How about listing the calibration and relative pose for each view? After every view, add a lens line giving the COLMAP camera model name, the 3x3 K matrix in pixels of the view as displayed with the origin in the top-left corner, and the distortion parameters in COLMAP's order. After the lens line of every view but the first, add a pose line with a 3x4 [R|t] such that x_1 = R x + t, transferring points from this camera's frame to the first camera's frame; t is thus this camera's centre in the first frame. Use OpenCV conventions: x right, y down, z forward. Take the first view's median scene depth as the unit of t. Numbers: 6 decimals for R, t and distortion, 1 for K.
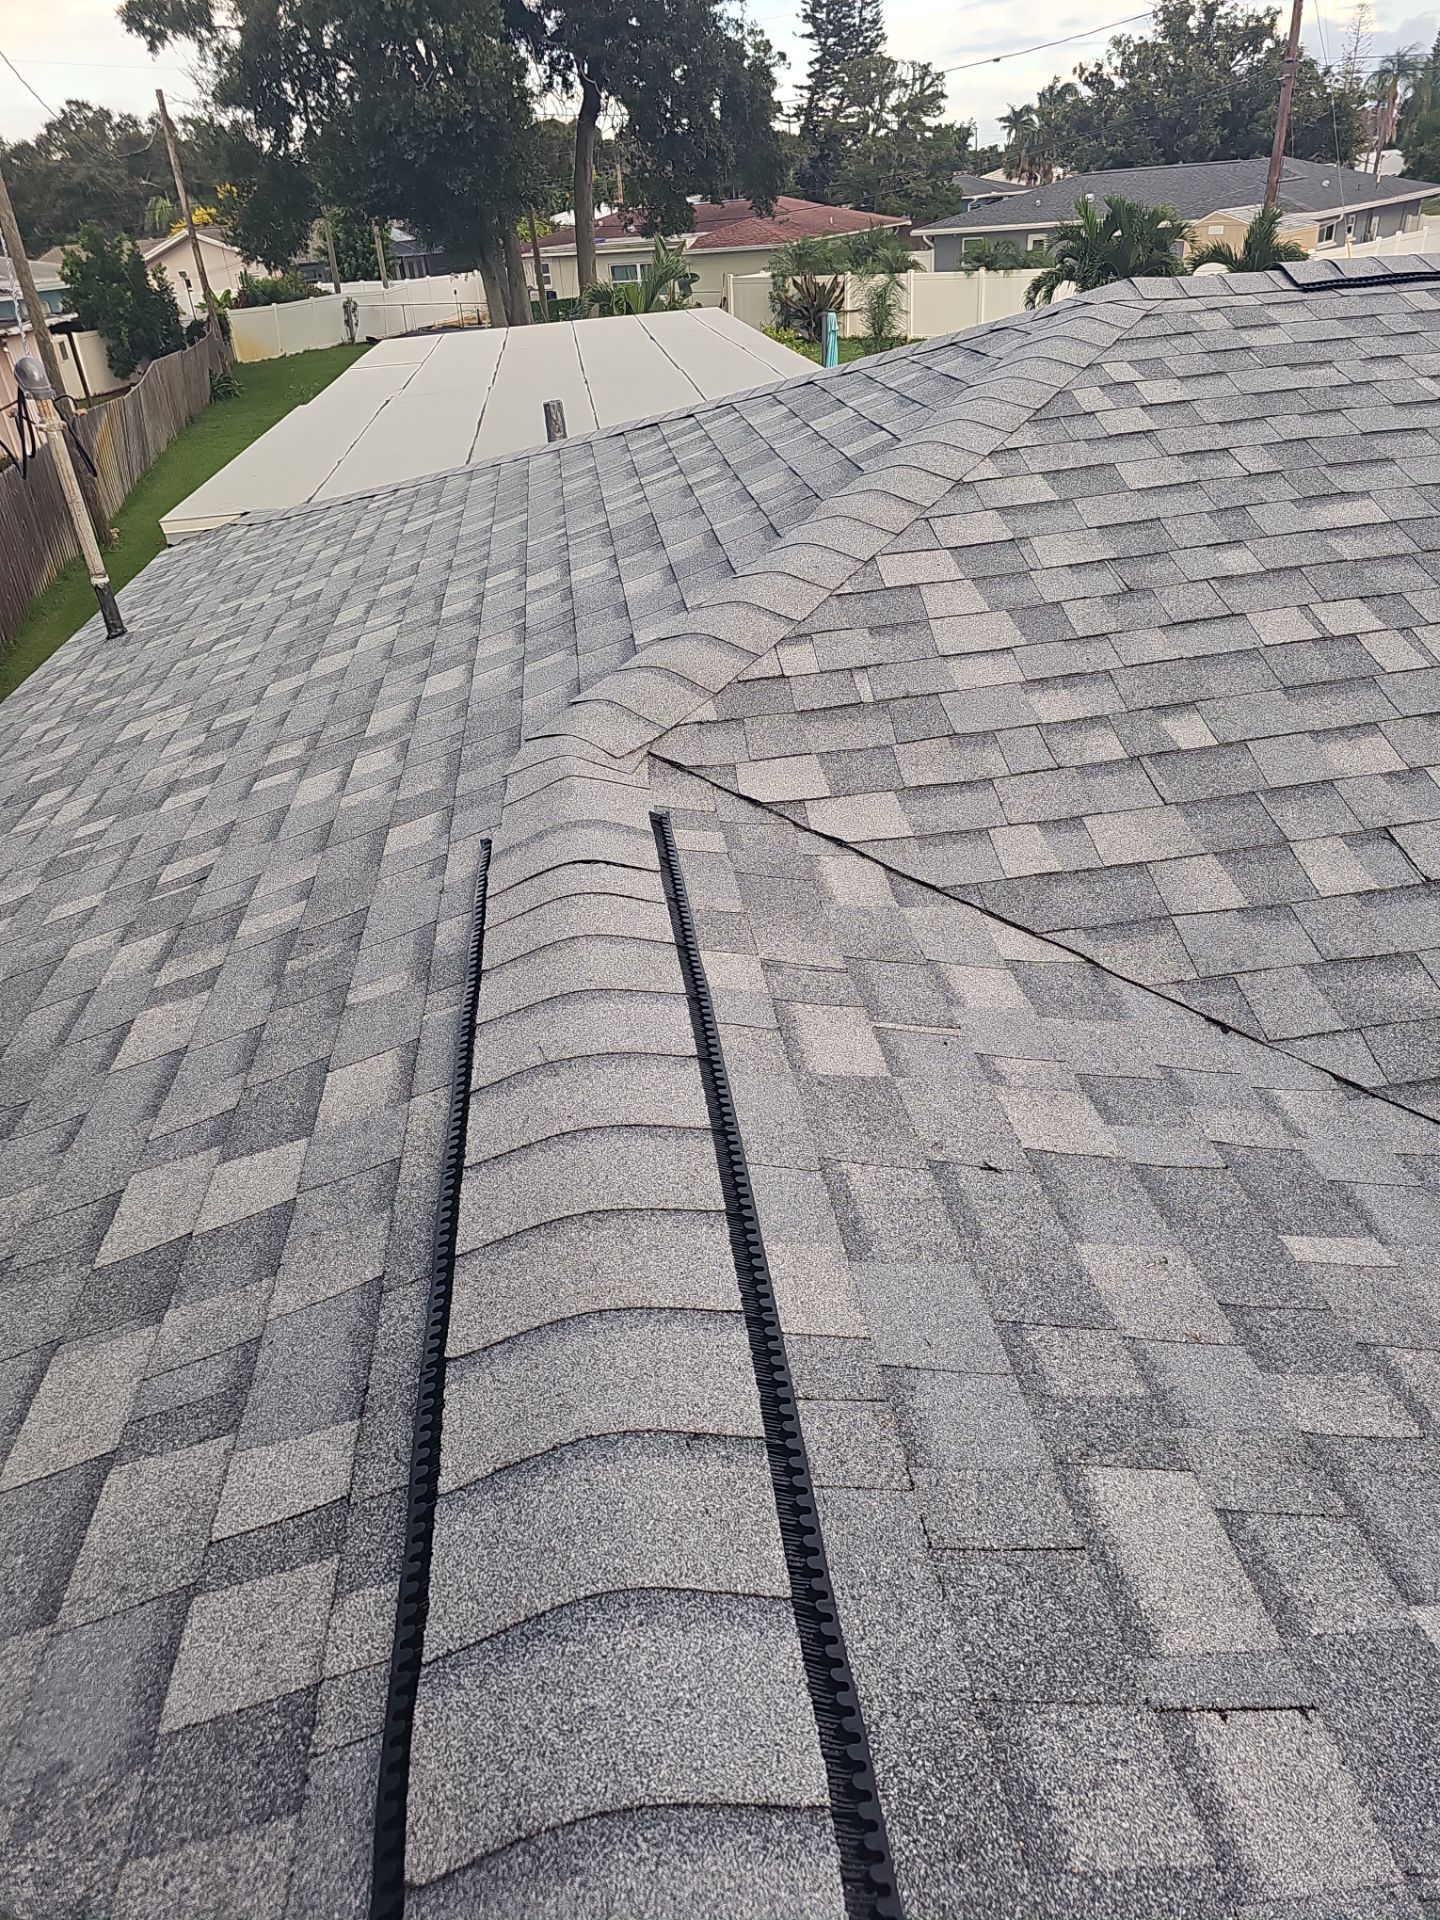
lens RADIAL K [[1268.8, 0, 726.4], [0, 1268.8, 972.7], [0, 0, 1]] dist [0.030481, -0.025415]
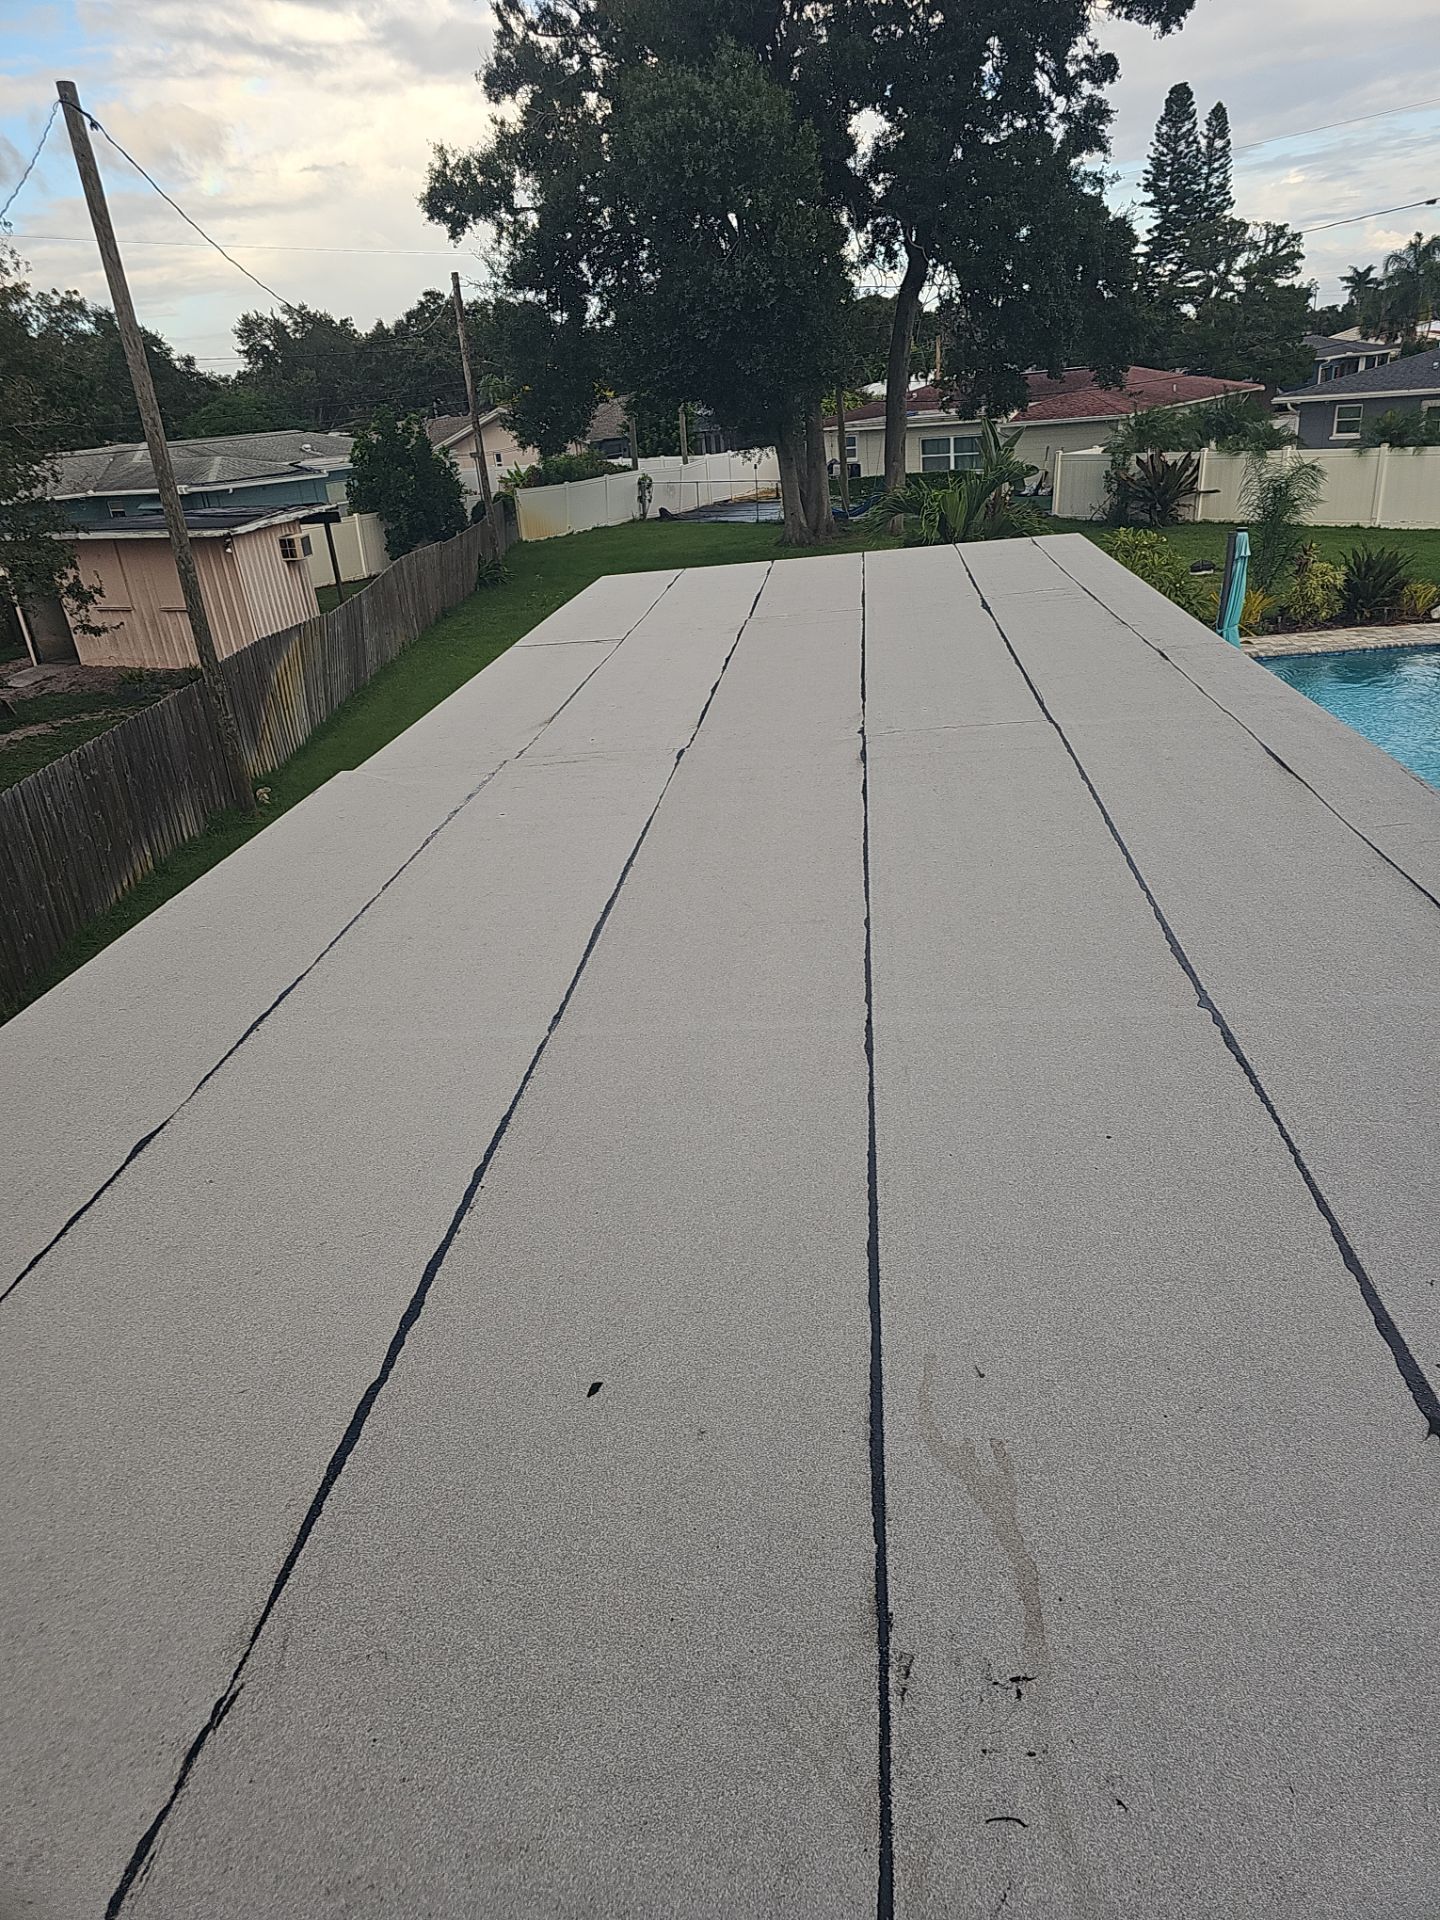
lens RADIAL K [[1276.6, 0, 720.0], [0, 1276.6, 960.0], [0, 0, 1]] dist [0.033653, -0.029265]
pose [[0.975473, 0.076282, -0.206479, -0.014056], [-0.098791, 0.989971, -0.100986, -0.082253], [0.196704, 0.118907, 0.973226, 0.127920]]
